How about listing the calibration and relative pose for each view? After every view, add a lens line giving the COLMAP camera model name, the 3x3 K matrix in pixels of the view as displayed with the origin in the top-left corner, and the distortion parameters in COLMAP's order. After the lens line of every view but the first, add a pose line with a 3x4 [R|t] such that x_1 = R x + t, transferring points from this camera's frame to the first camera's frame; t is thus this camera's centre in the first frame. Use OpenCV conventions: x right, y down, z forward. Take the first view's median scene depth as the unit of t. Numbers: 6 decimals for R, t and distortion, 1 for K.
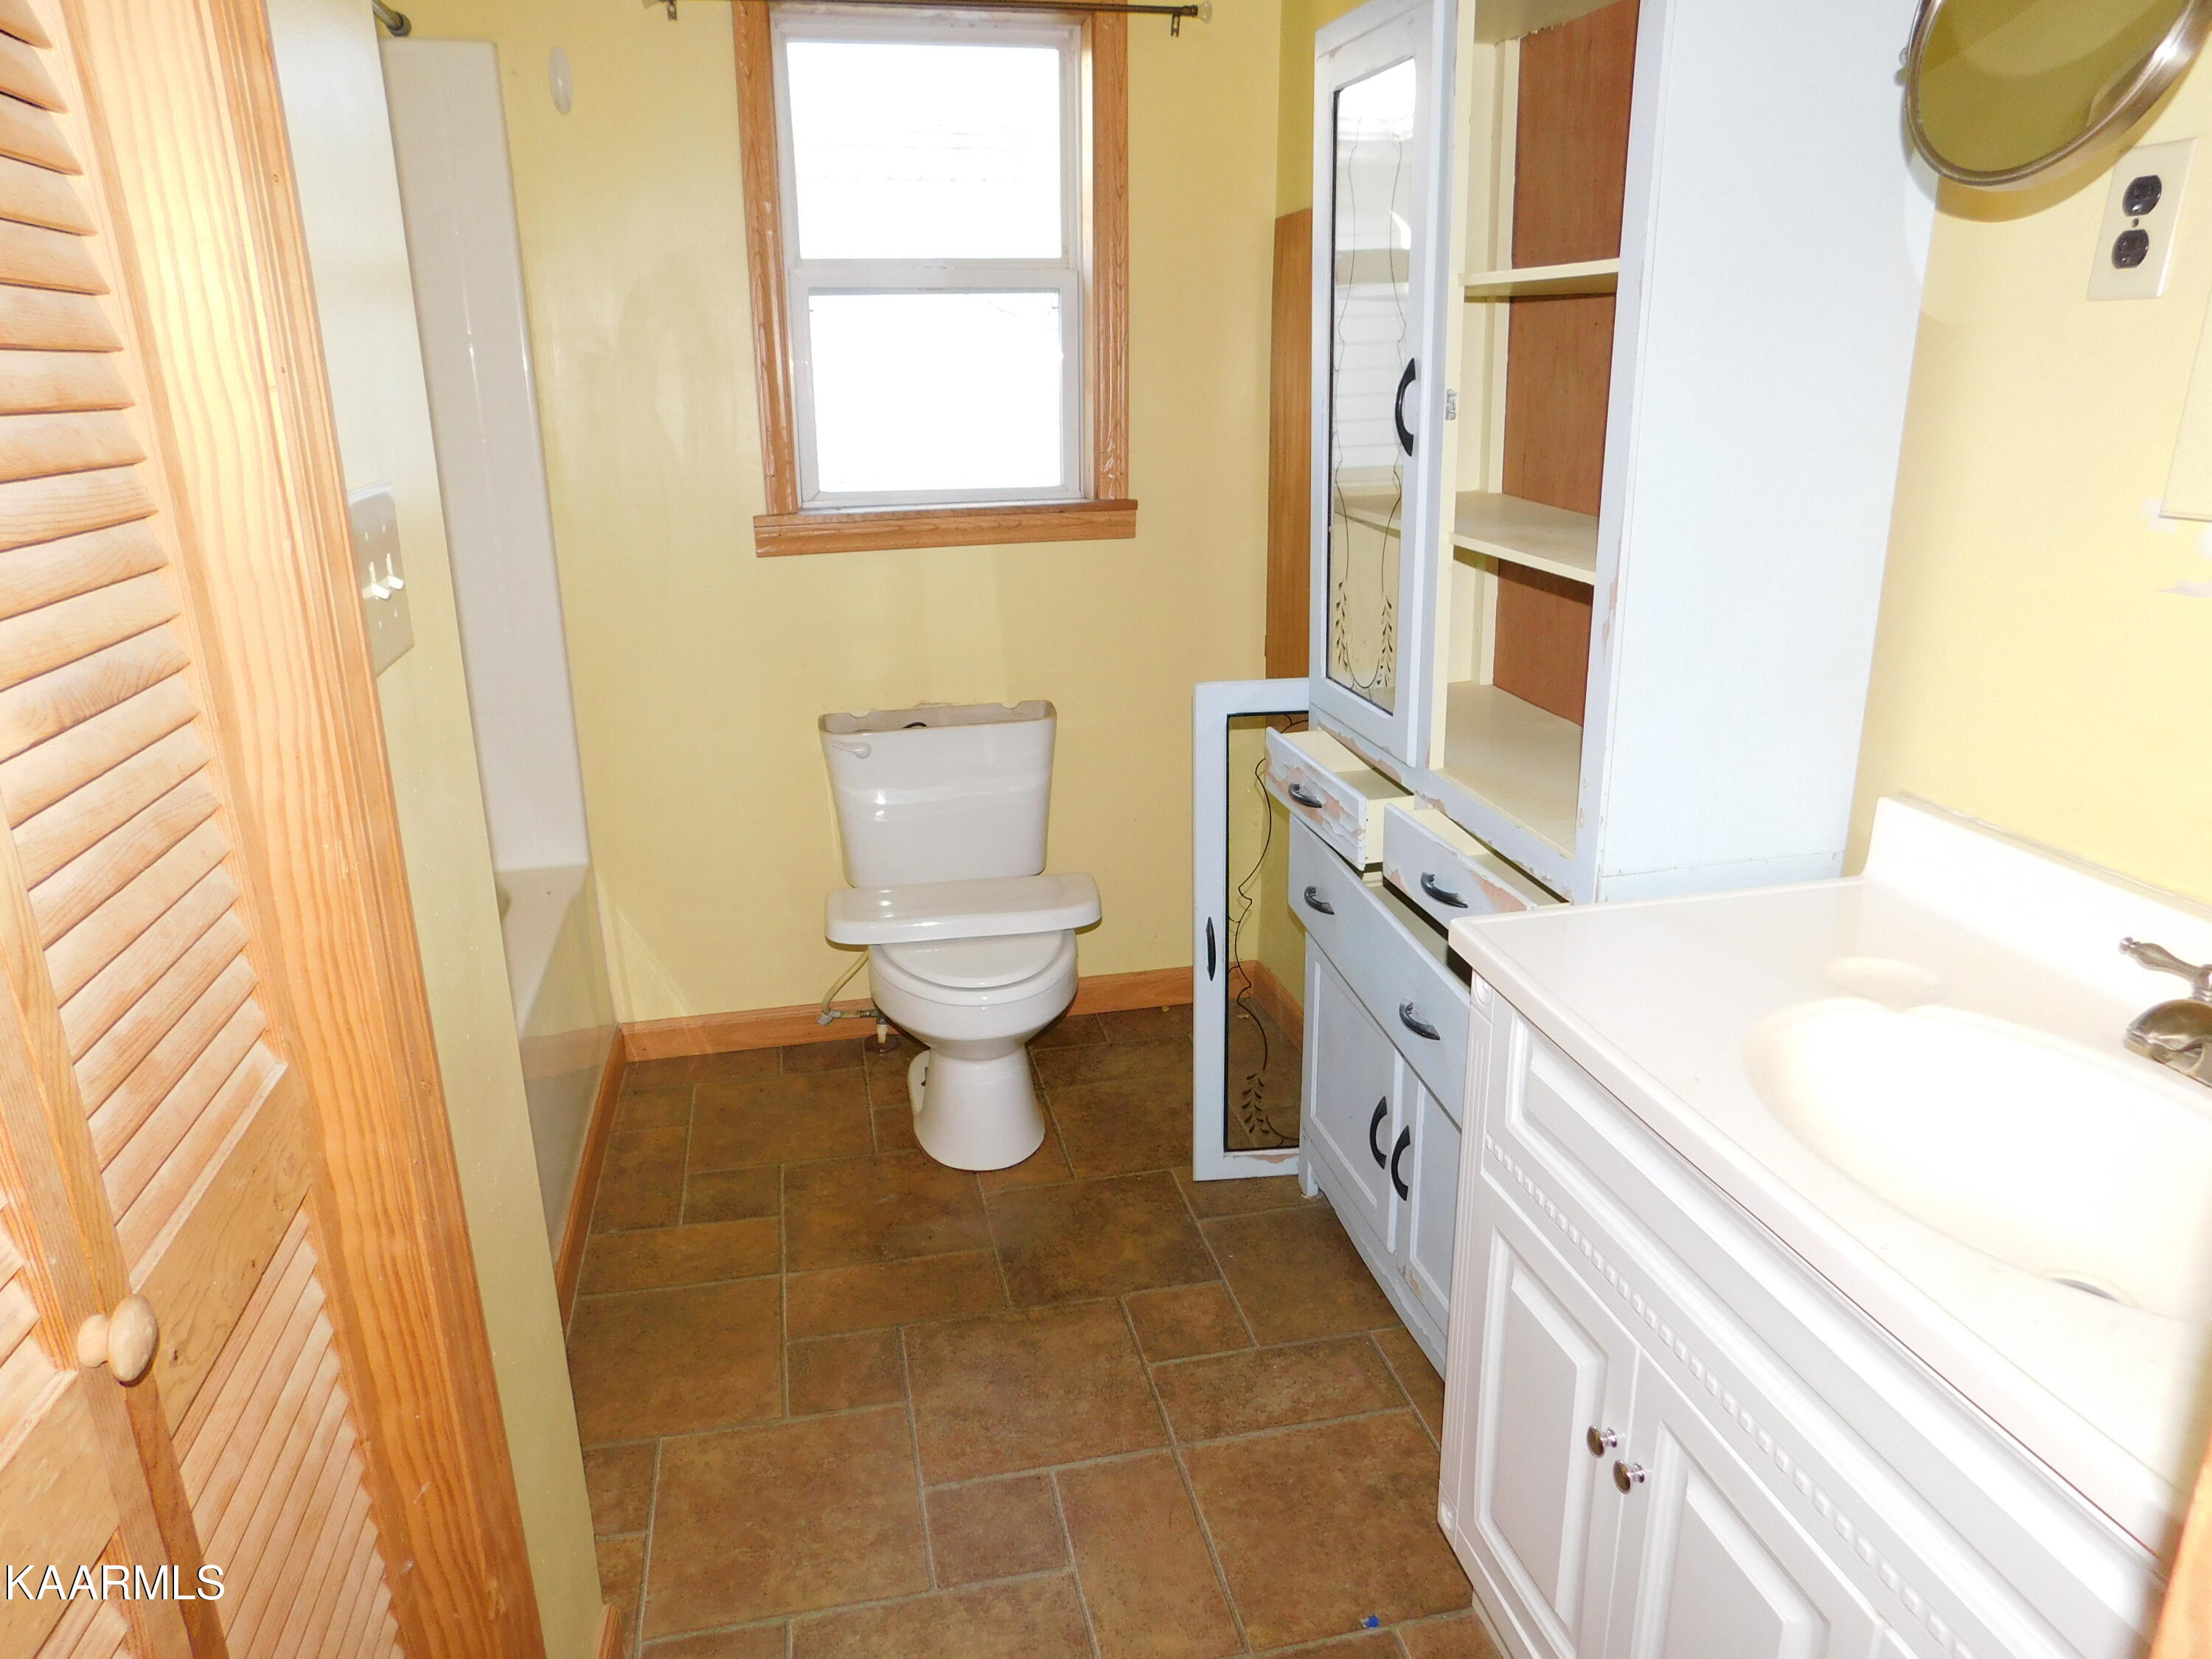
lens RADIAL K [[1462.0, 0, 1107.4], [0, 1462.0, 821.8], [0, 0, 1]] dist [-0.068575, 0.054748]
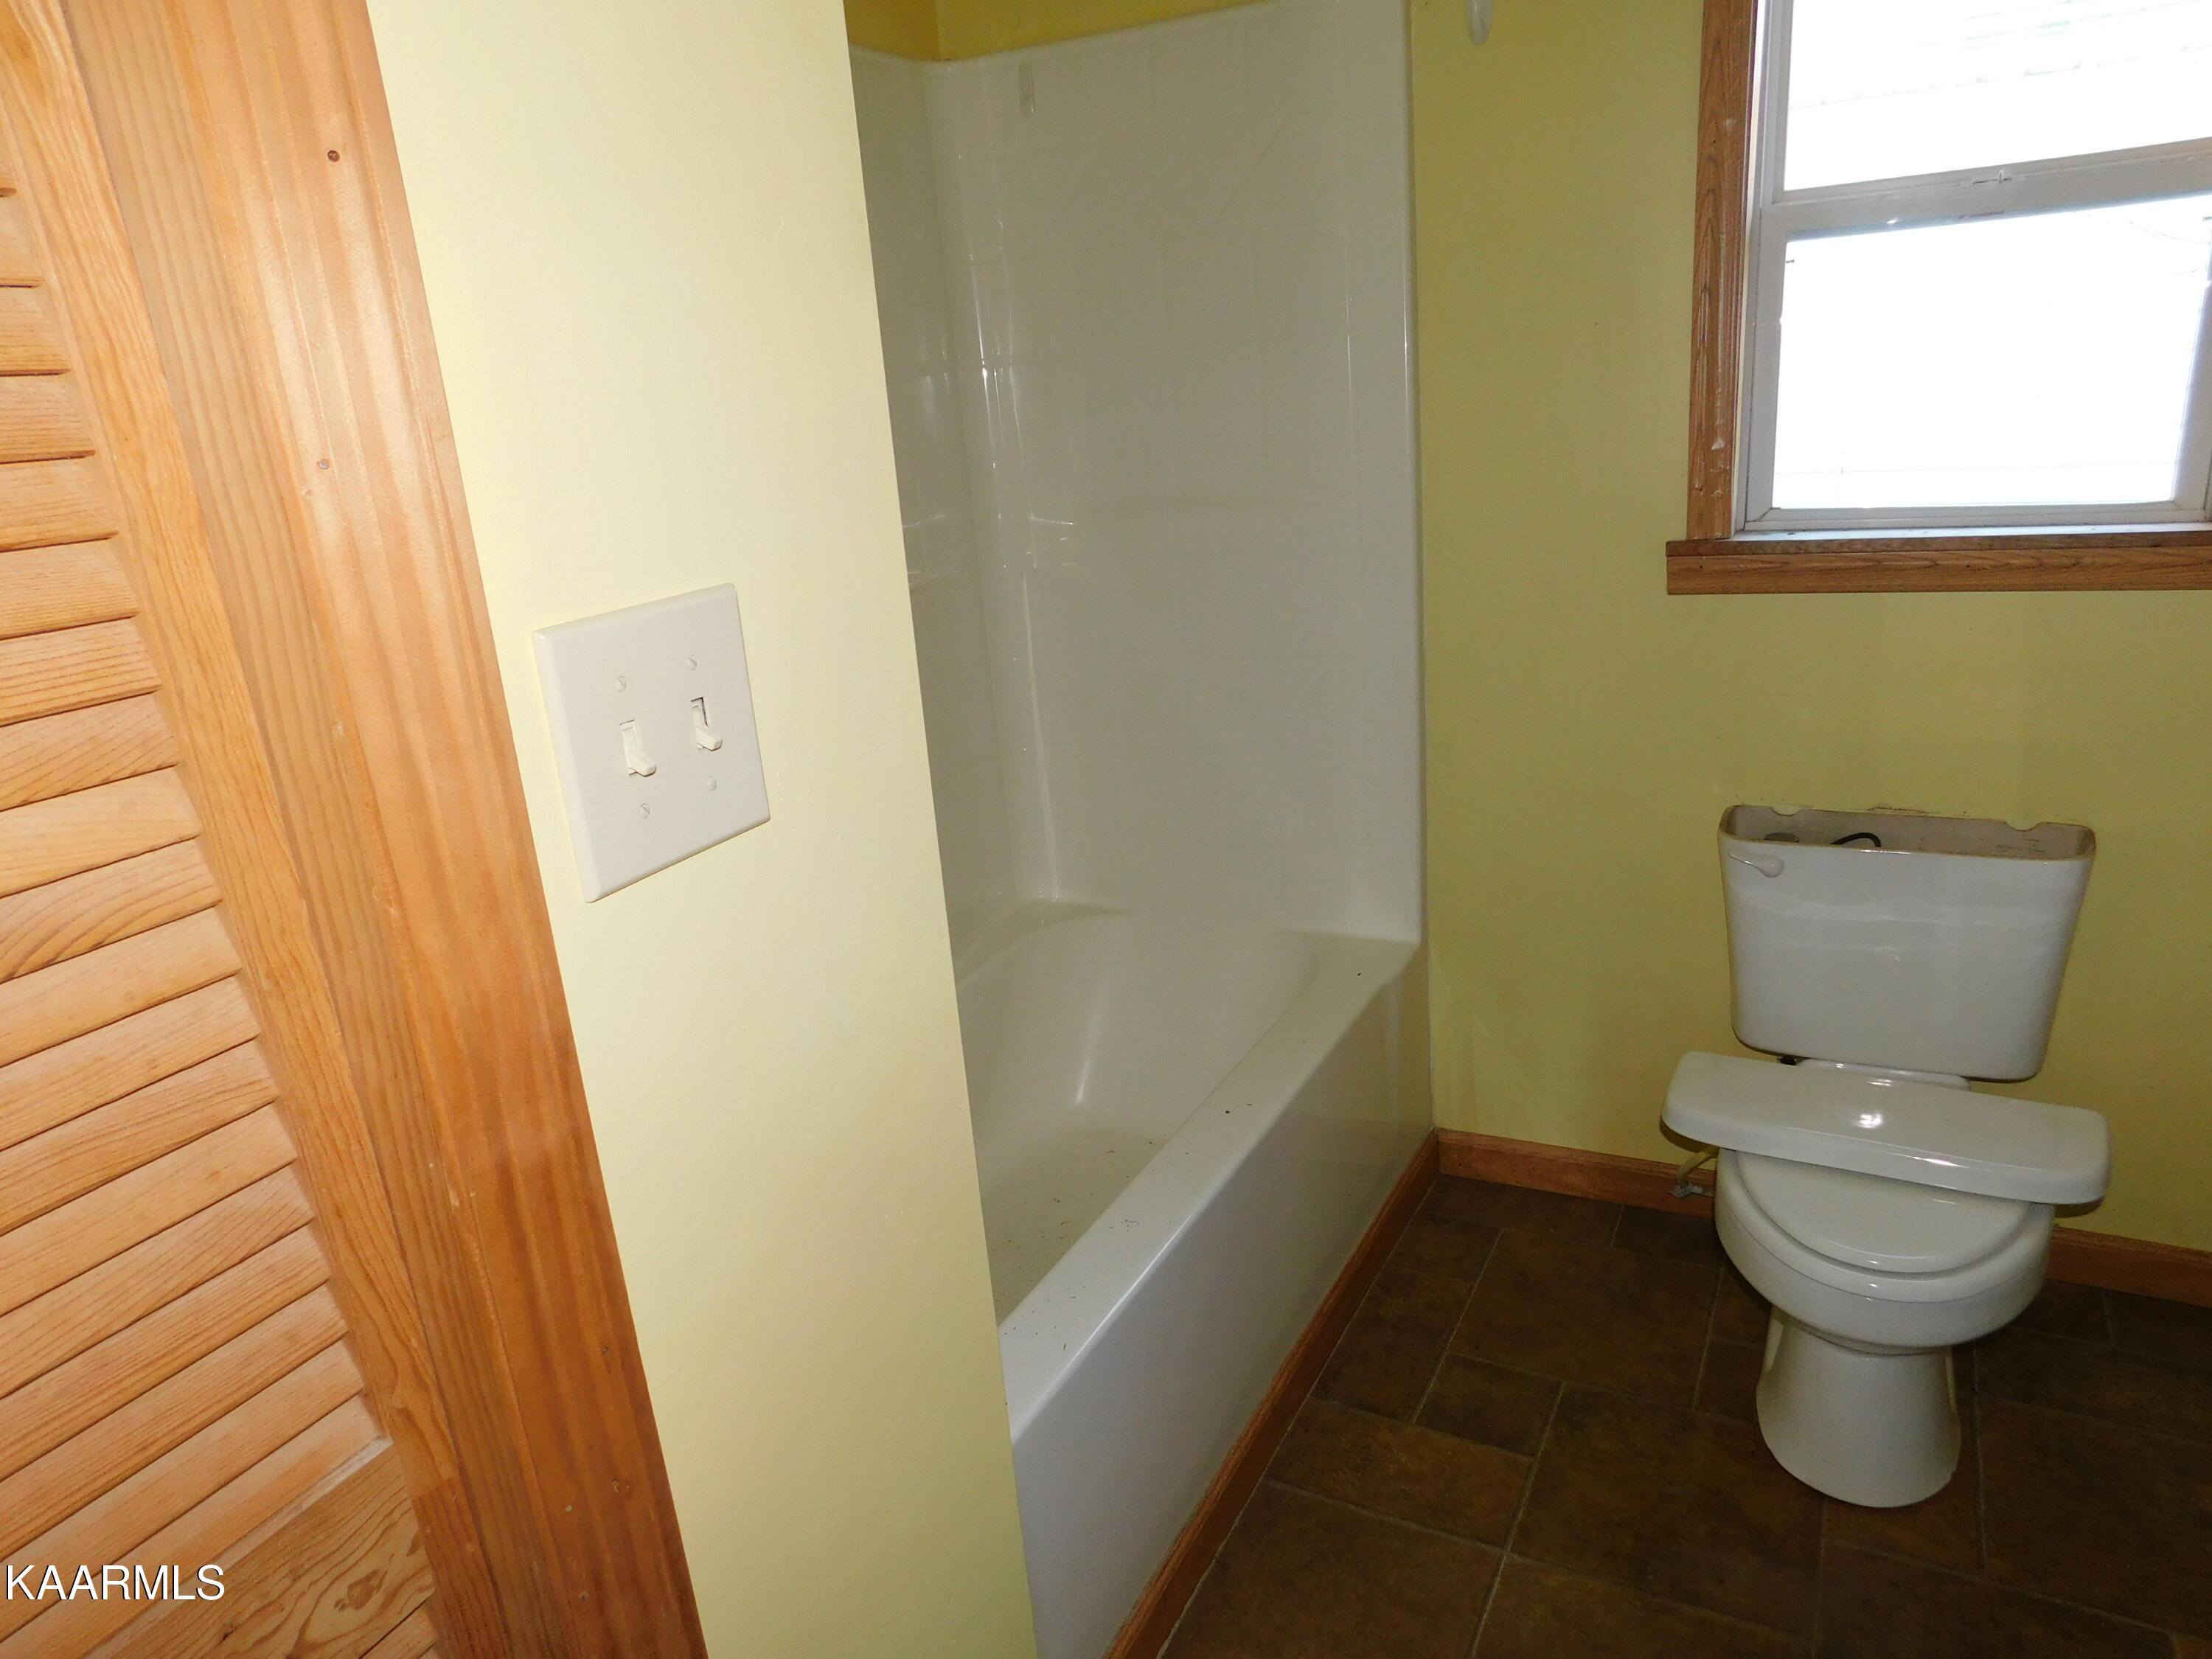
lens RADIAL K [[1462.0, 0, 1107.4], [0, 1462.0, 821.8], [0, 0, 1]] dist [-0.068575, 0.054748]
pose [[0.761166, 0.141754, -0.632876, 0.034097], [-0.128498, 0.989439, 0.067073, -0.076717], [0.635700, 0.030269, 0.771343, 0.227827]]
